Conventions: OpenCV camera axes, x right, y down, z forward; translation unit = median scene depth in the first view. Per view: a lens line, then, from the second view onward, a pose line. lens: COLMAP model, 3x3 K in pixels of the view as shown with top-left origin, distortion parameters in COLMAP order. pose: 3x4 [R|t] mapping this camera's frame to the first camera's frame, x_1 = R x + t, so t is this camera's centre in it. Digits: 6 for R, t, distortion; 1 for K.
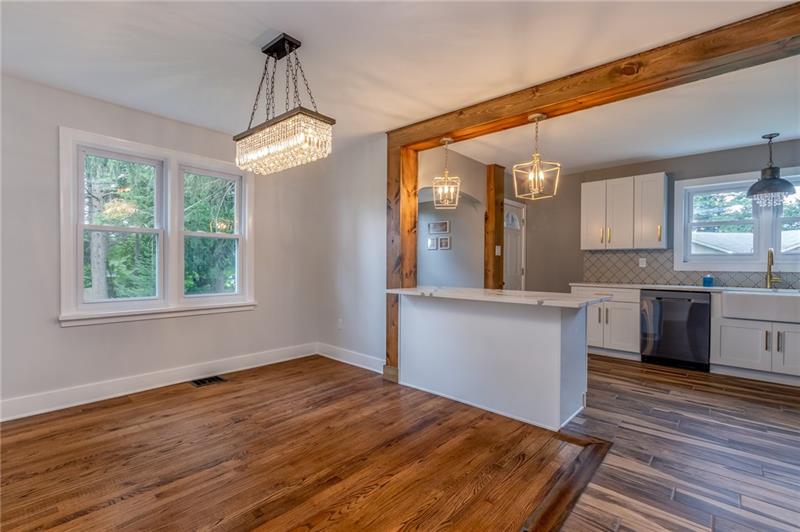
lens RADIAL K [[363.1, 0, 391.9], [0, 363.1, 267.8], [0, 0, 1]] dist [-0.001571, -0.000908]
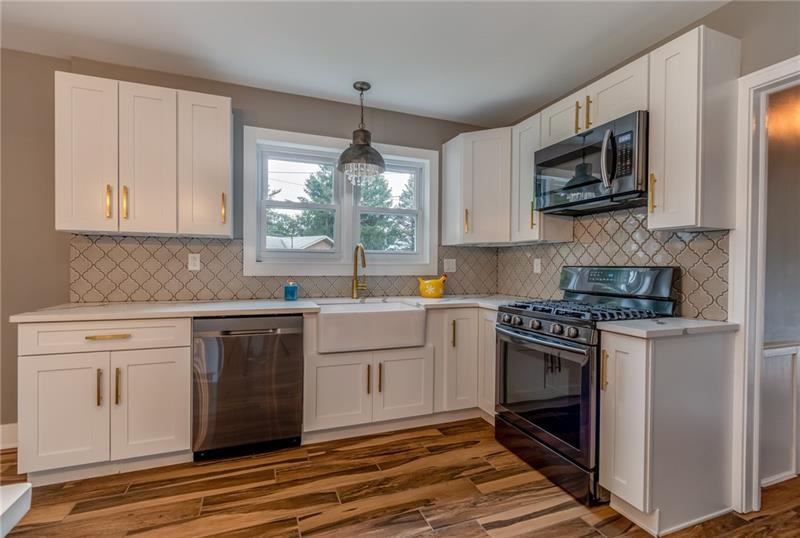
lens RADIAL K [[374.0, 0, 396.3], [0, 374.0, 265.5], [0, 0, 1]] dist [0.002938, 0.000025]
pose [[0.445112, -0.006774, 0.895449, 0.357999], [0.002571, 0.999977, 0.006287, -0.013007], [-0.895471, -0.000496, 0.445120, 0.530267]]
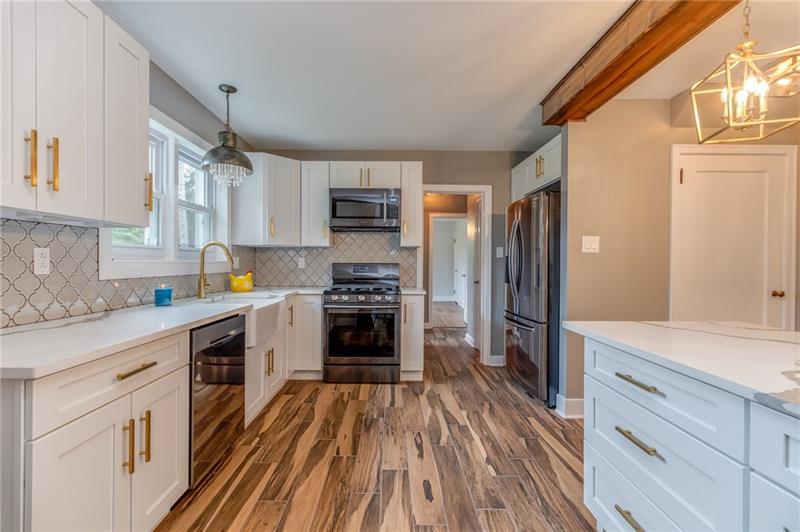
lens RADIAL K [[363.1, 0, 400.5], [0, 363.1, 262.3], [0, 0, 1]] dist [-0.001571, -0.000908]
pose [[-0.690383, -0.012225, 0.723341, 0.234099], [-0.006046, 0.999920, 0.011128, -0.021009], [-0.723419, 0.003310, -0.690402, 1.098014]]
